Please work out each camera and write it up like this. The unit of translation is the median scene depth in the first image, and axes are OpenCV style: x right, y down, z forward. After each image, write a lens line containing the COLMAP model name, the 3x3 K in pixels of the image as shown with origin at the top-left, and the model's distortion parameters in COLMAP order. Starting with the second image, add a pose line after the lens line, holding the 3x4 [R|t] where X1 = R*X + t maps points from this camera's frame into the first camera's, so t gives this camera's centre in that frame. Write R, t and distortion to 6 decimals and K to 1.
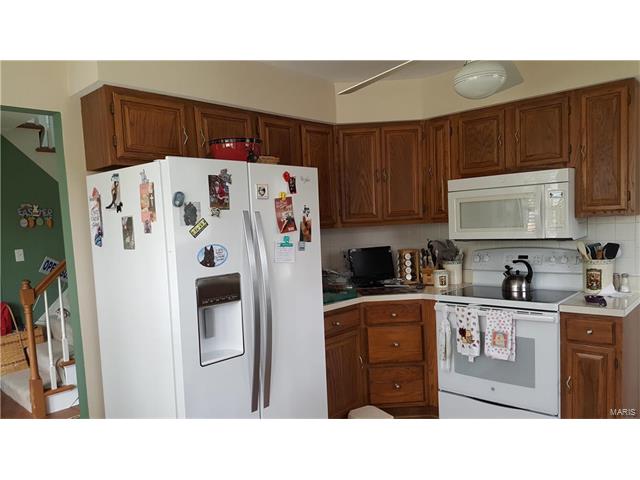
lens RADIAL K [[471.2, 0, 311.4], [0, 471.2, 253.0], [0, 0, 1]] dist [0.132252, -0.206851]
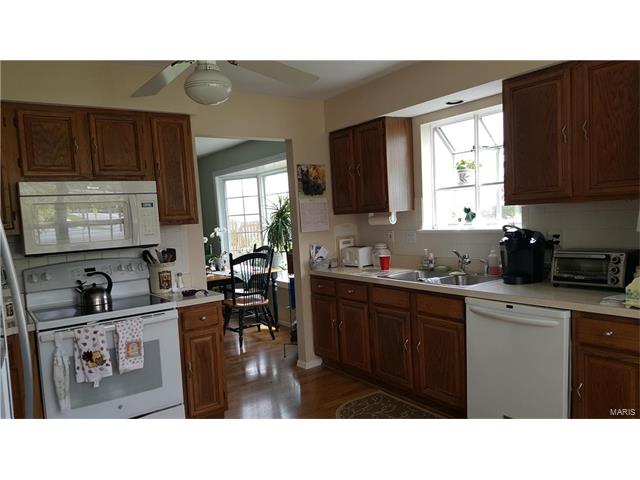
lens RADIAL K [[471.2, 0, 311.4], [0, 471.2, 253.0], [0, 0, 1]] dist [0.132252, -0.206851]
pose [[0.227893, -0.040854, 0.972829, -0.424204], [0.117770, 0.992941, 0.014110, 0.014576], [-0.966538, 0.111354, 0.231096, 0.374462]]
